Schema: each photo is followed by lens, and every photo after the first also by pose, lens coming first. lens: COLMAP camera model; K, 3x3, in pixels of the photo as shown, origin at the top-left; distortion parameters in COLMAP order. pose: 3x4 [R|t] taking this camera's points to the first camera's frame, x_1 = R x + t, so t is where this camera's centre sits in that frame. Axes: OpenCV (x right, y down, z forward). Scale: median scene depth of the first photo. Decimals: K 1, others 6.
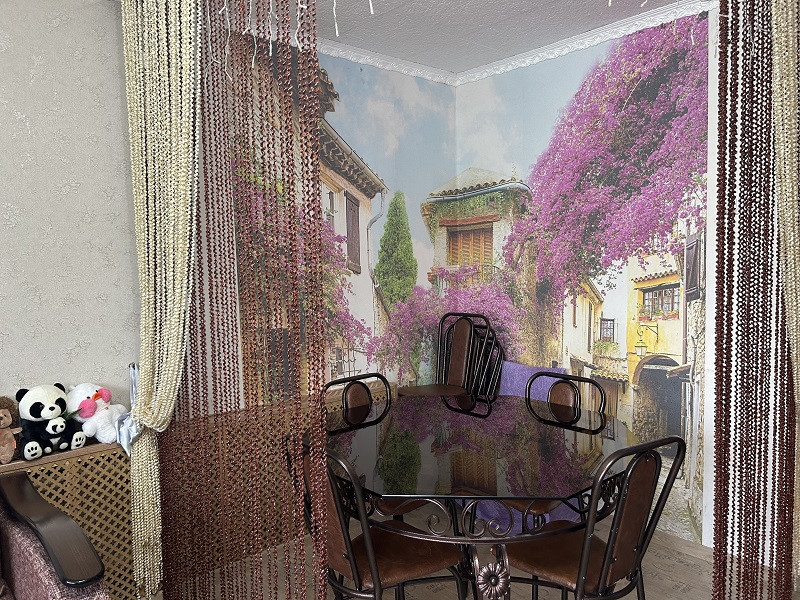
lens RADIAL K [[606.8, 0, 404.7], [0, 606.8, 298.3], [0, 0, 1]] dist [0.043133, -0.052120]
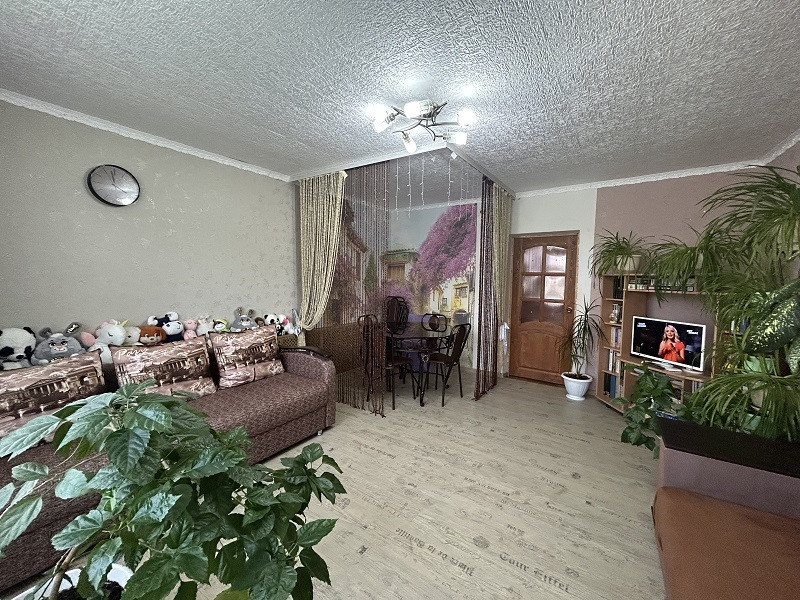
lens RADIAL K [[321.3, 0, 400.8], [0, 321.3, 299.3], [0, 0, 1]] dist [0.000422, 0.001049]
pose [[0.969656, 0.015688, 0.243971, -0.264047], [-0.015852, 0.999874, -0.001291, 0.045769], [-0.243961, -0.002616, 0.969782, -0.481132]]
